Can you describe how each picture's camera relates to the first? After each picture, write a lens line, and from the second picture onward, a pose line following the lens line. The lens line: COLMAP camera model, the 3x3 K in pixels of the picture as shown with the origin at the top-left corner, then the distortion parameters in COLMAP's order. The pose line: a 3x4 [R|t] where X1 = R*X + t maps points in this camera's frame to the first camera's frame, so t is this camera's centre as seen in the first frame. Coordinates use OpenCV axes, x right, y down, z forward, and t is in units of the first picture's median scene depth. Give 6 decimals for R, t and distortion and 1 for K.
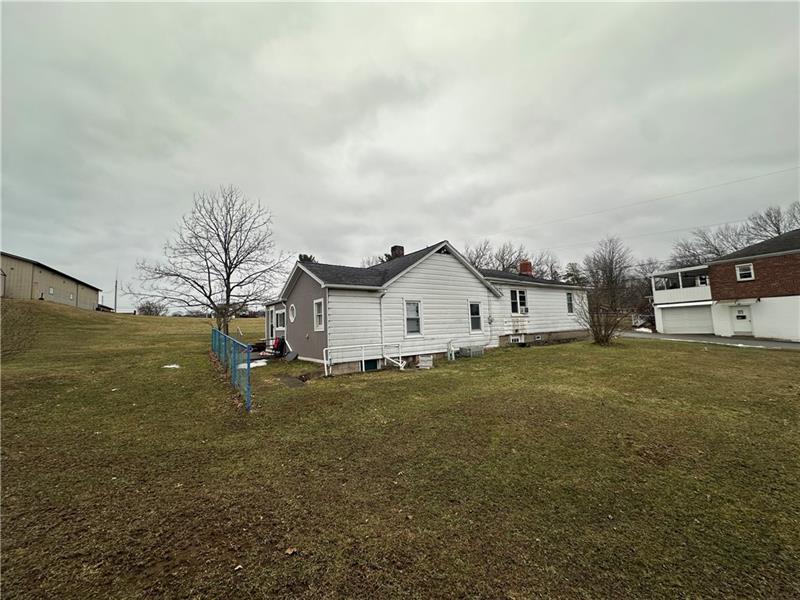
lens RADIAL K [[319.5, 0, 396.7], [0, 319.5, 297.4], [0, 0, 1]] dist [-0.002016, 0.000841]
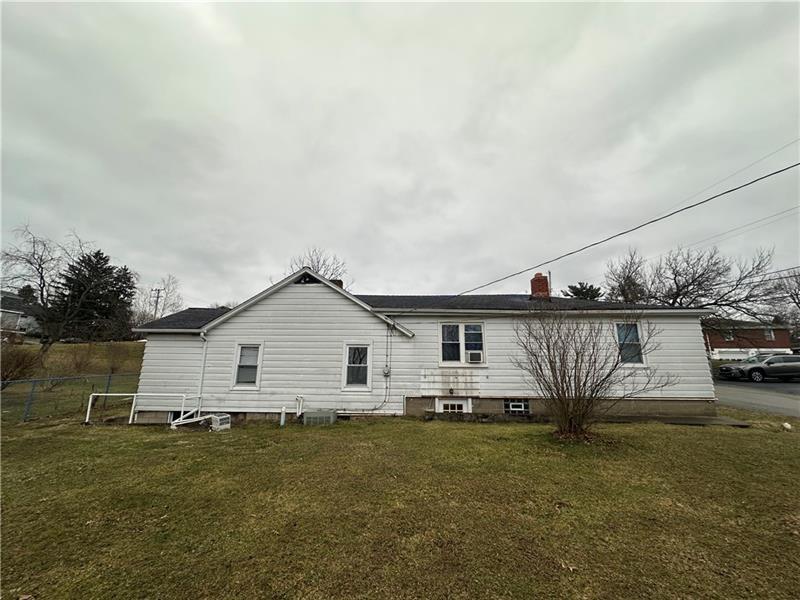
lens RADIAL K [[319.5, 0, 397.1], [0, 319.5, 295.5], [0, 0, 1]] dist [-0.002016, 0.000841]
pose [[0.798444, -0.101104, -0.593520, 0.705464], [0.019468, 0.989619, -0.142389, 0.008995], [0.601755, 0.102134, 0.792123, 0.456148]]
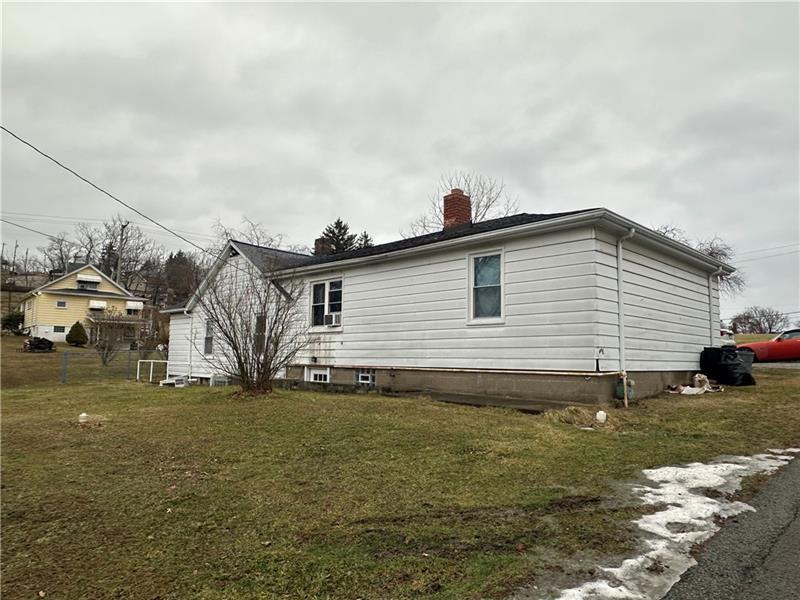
lens RADIAL K [[534.8, 0, 396.4], [0, 534.8, 302.5], [0, 0, 1]] dist [0.009393, 0.000729]
pose [[0.169508, -0.063559, -0.983477, 1.347209], [0.073459, 0.995957, -0.051705, 0.069051], [0.982787, -0.063481, 0.173492, 1.031812]]
